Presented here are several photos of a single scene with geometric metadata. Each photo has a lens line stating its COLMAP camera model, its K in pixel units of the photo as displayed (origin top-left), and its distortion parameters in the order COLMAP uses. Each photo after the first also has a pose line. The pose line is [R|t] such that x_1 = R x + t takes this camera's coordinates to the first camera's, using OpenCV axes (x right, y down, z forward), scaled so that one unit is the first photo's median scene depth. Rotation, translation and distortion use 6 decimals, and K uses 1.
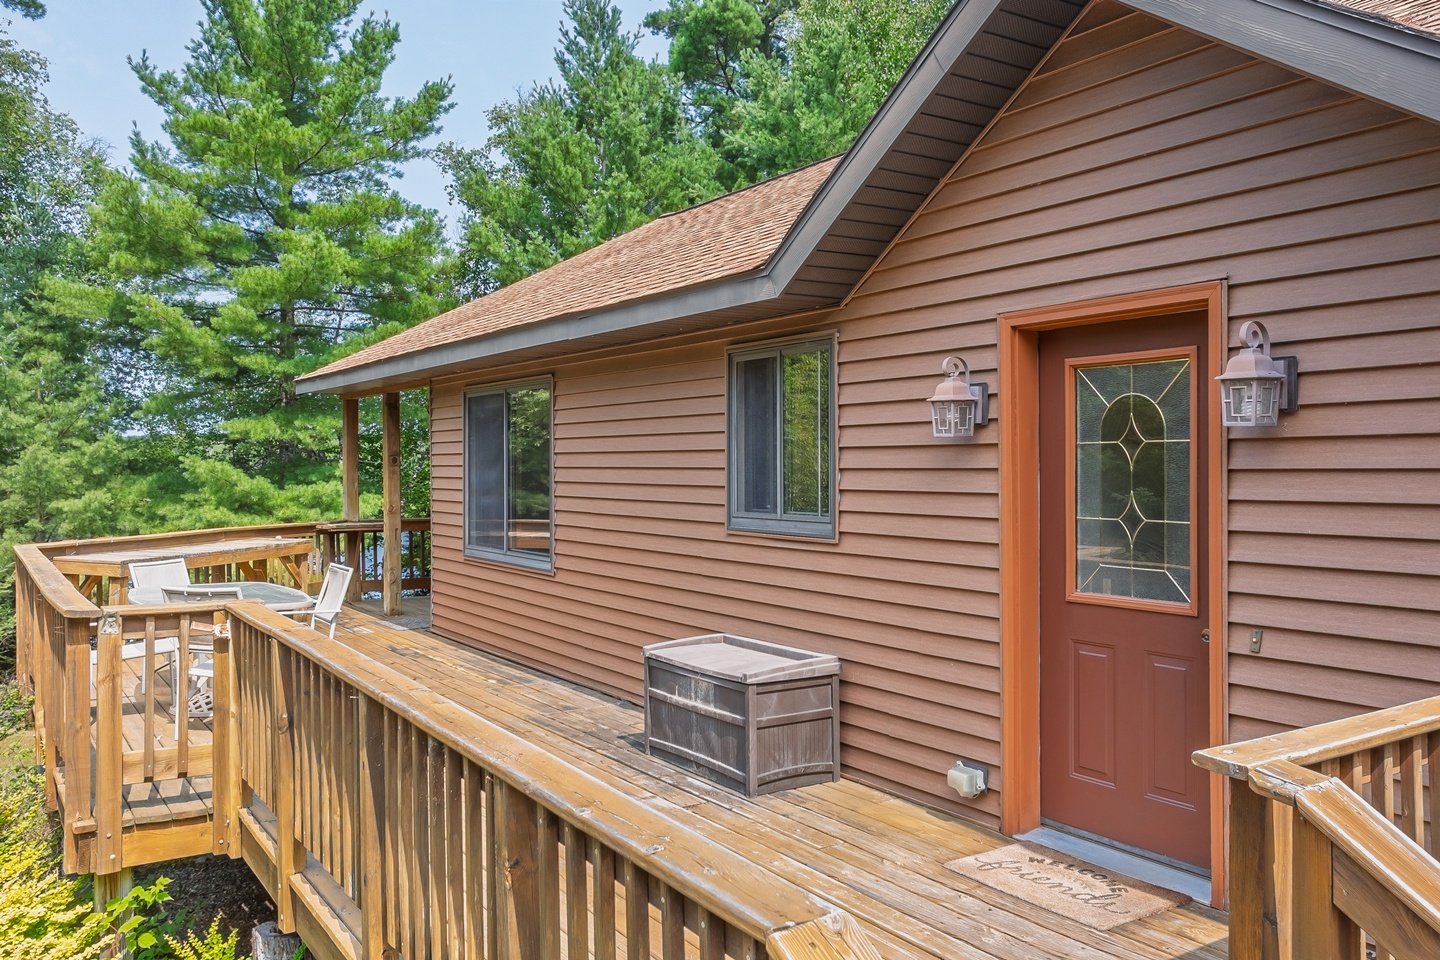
lens RADIAL K [[1246.6, 0, 777.8], [0, 1246.6, 483.3], [0, 0, 1]] dist [0.007174, 0.041241]
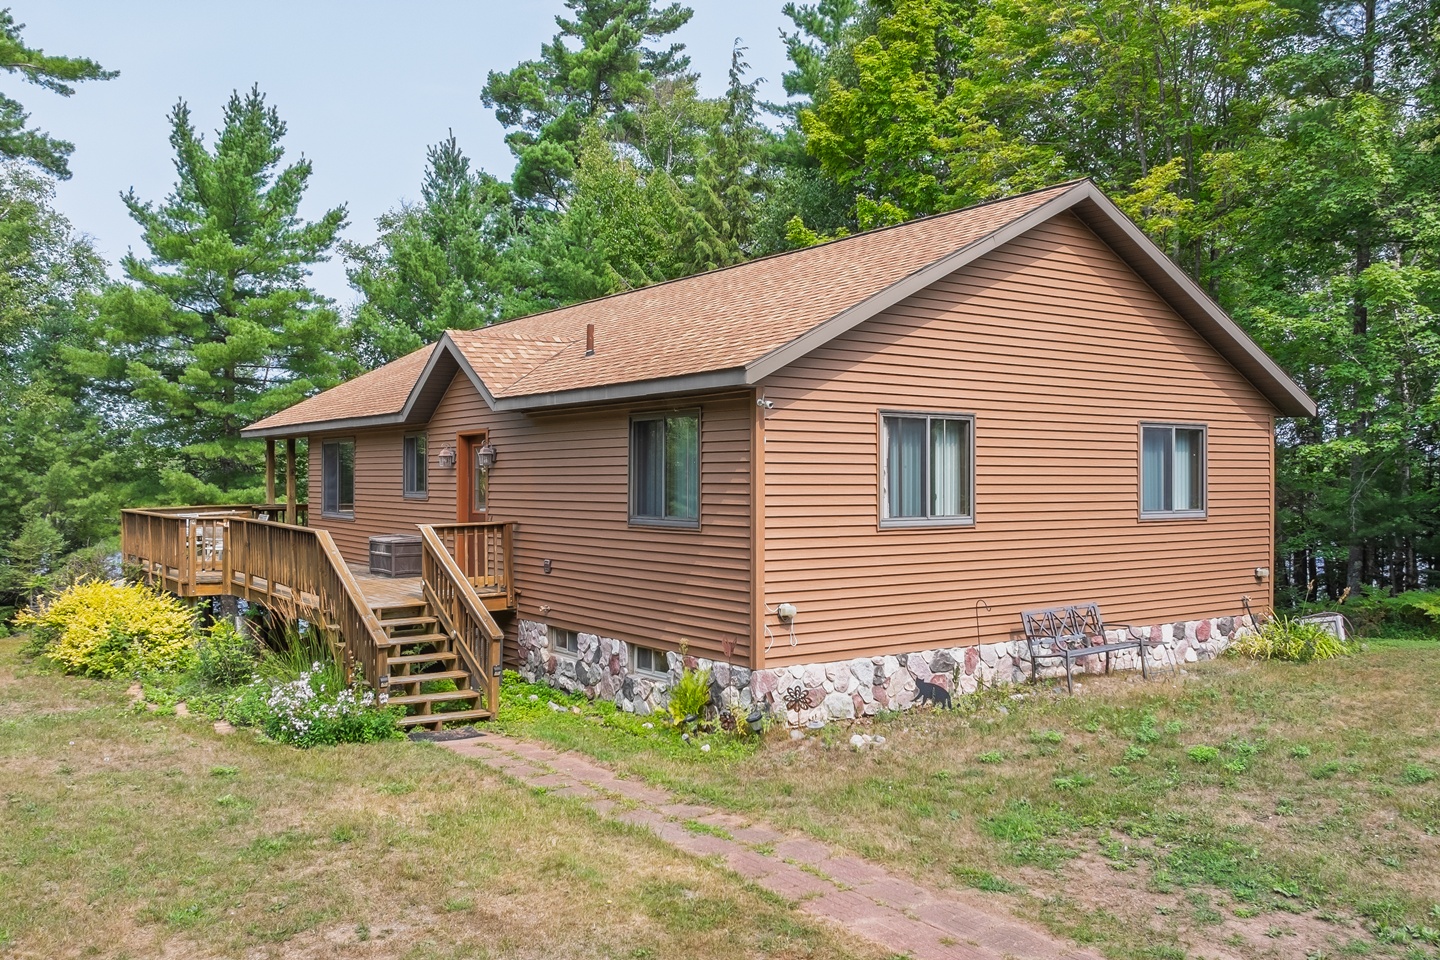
lens RADIAL K [[1264.2, 0, 777.7], [0, 1264.2, 485.8], [0, 0, 1]] dist [0.006183, 0.002260]
pose [[0.998983, 0.002589, 0.045021, 0.183487], [-0.002188, 0.999958, -0.008947, 0.009159], [-0.045042, 0.008839, 0.998946, -0.513626]]
